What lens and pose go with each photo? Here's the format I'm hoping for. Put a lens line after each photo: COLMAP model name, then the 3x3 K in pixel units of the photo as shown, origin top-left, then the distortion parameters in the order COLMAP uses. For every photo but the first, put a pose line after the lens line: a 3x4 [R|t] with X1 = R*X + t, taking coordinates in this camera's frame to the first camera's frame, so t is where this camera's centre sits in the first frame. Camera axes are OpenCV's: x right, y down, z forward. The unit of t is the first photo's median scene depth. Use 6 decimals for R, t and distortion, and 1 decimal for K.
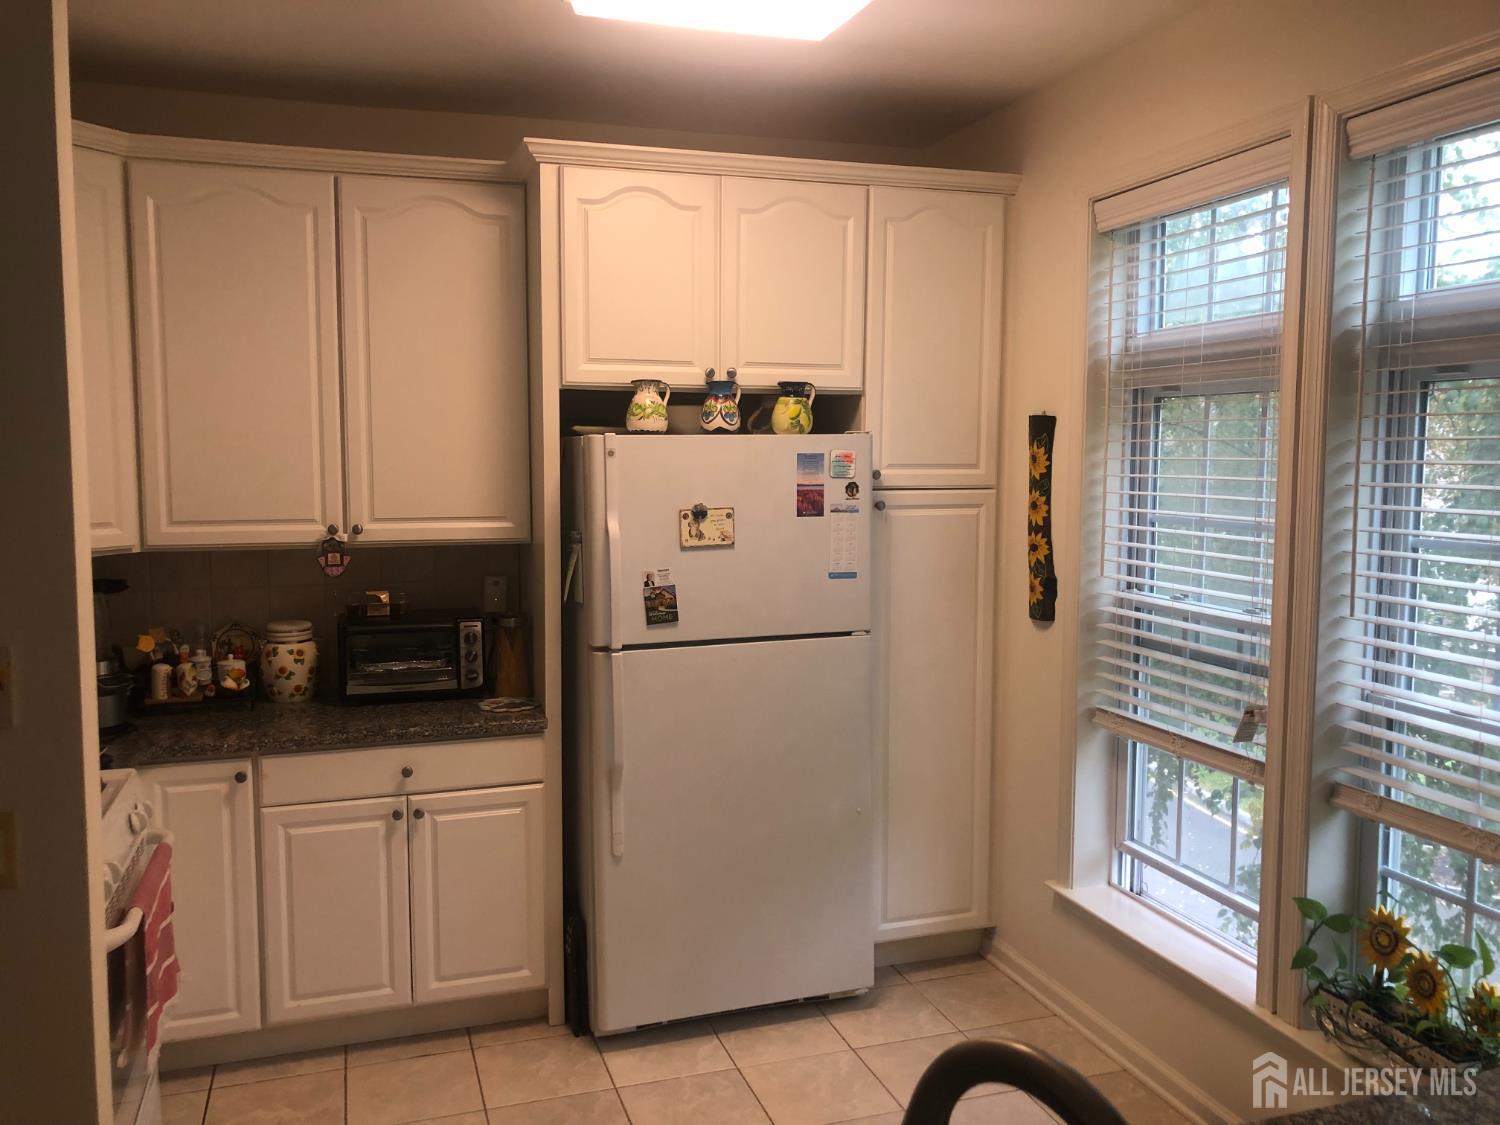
lens RADIAL K [[1234.6, 0, 750.0], [0, 1234.6, 562.5], [0, 0, 1]] dist [0.009641, 0.002401]
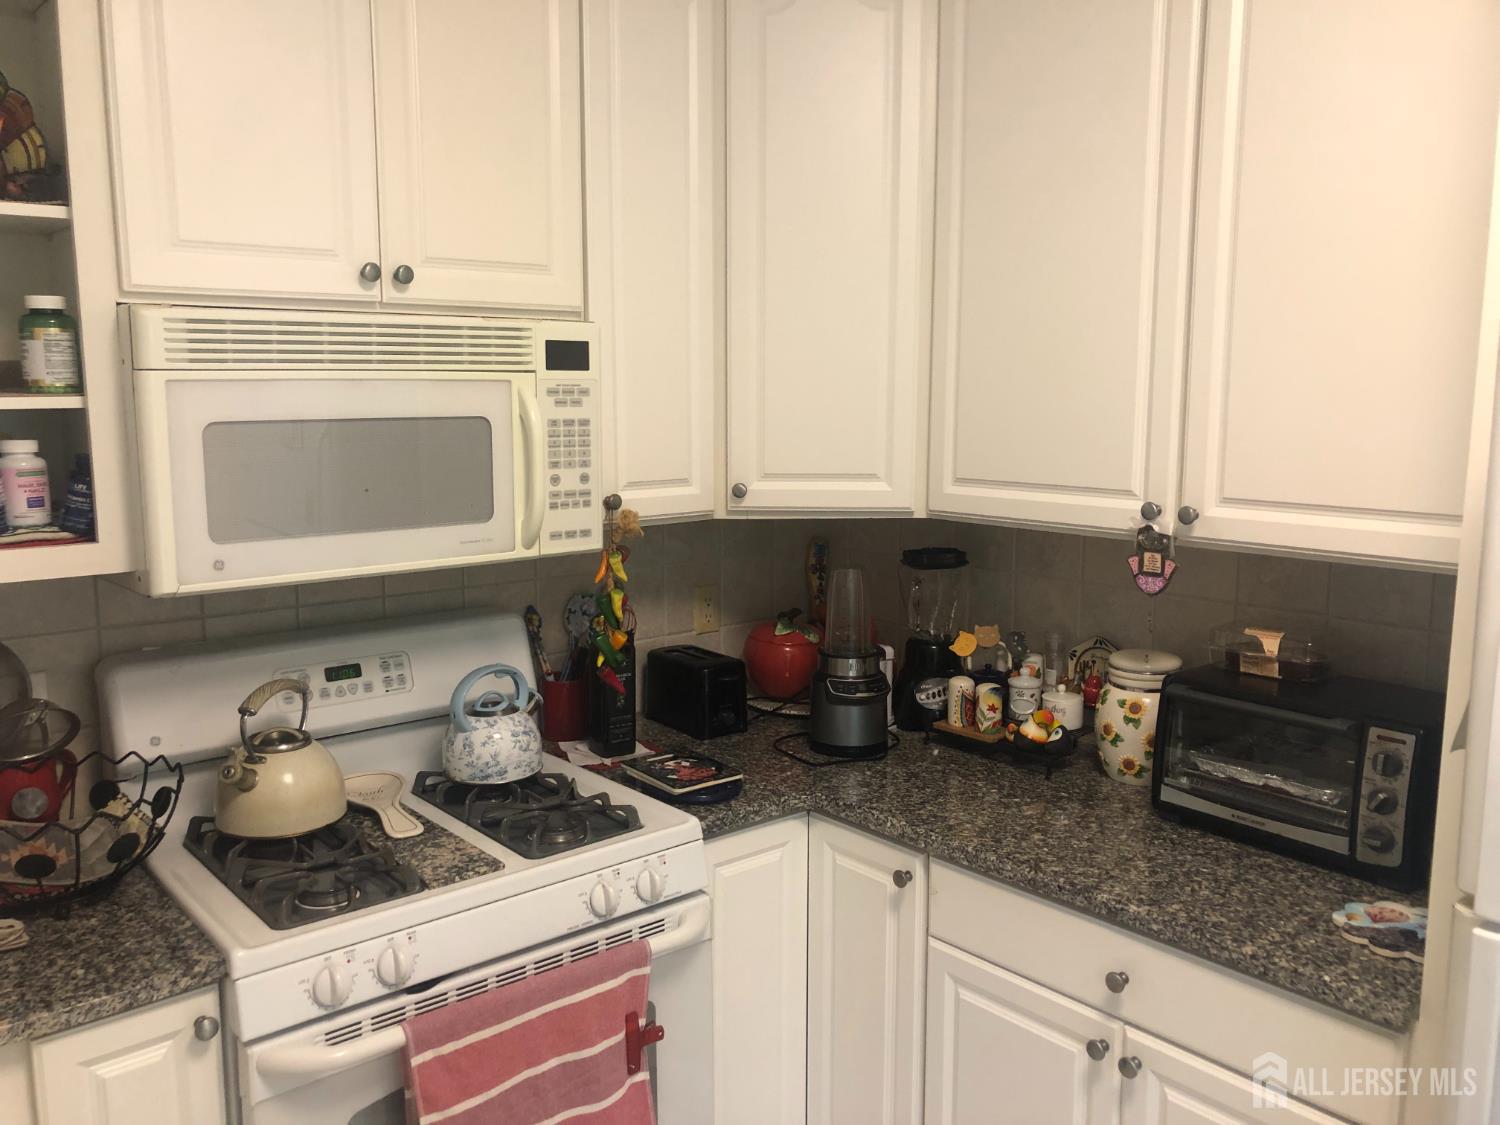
lens RADIAL K [[1234.6, 0, 750.0], [0, 1234.6, 562.5], [0, 0, 1]] dist [0.009641, 0.002401]
pose [[0.358703, 0.130944, -0.924222, 0.124013], [-0.086418, 0.990518, 0.106796, -0.047873], [0.929443, 0.041562, 0.366618, 0.618597]]
